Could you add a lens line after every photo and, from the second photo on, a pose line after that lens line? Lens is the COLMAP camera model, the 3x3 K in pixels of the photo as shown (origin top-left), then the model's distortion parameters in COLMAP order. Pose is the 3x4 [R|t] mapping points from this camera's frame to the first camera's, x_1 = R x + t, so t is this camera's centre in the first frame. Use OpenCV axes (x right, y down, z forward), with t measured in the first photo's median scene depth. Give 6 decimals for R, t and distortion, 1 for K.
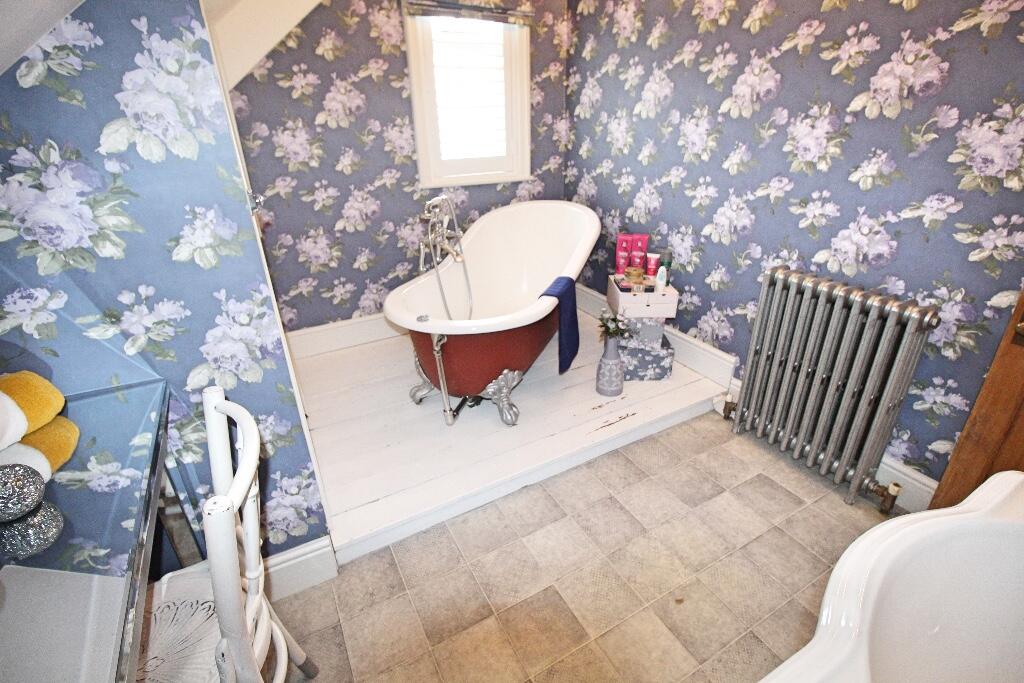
lens RADIAL K [[473.2, 0, 512.6], [0, 473.2, 336.6], [0, 0, 1]] dist [-0.017090, -0.003975]
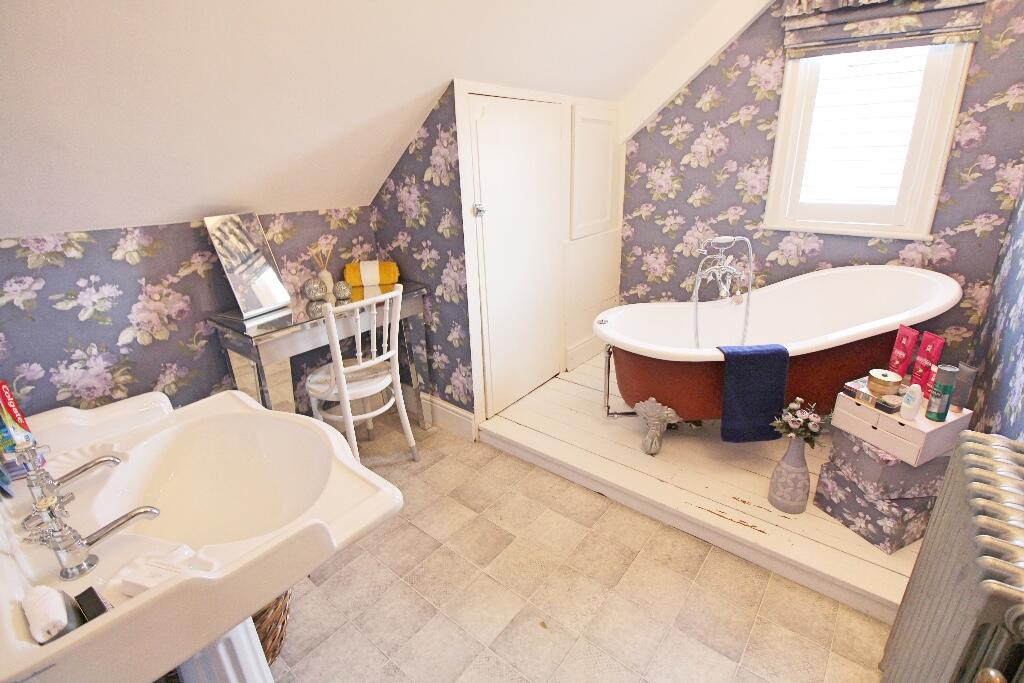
lens RADIAL K [[473.2, 0, 510.7], [0, 473.2, 338.3], [0, 0, 1]] dist [-0.017090, -0.003975]
pose [[0.363991, 0.334778, -0.869157, 0.611800], [-0.372503, 0.907614, 0.193592, -0.112338], [0.853670, 0.253298, 0.455069, 0.180974]]
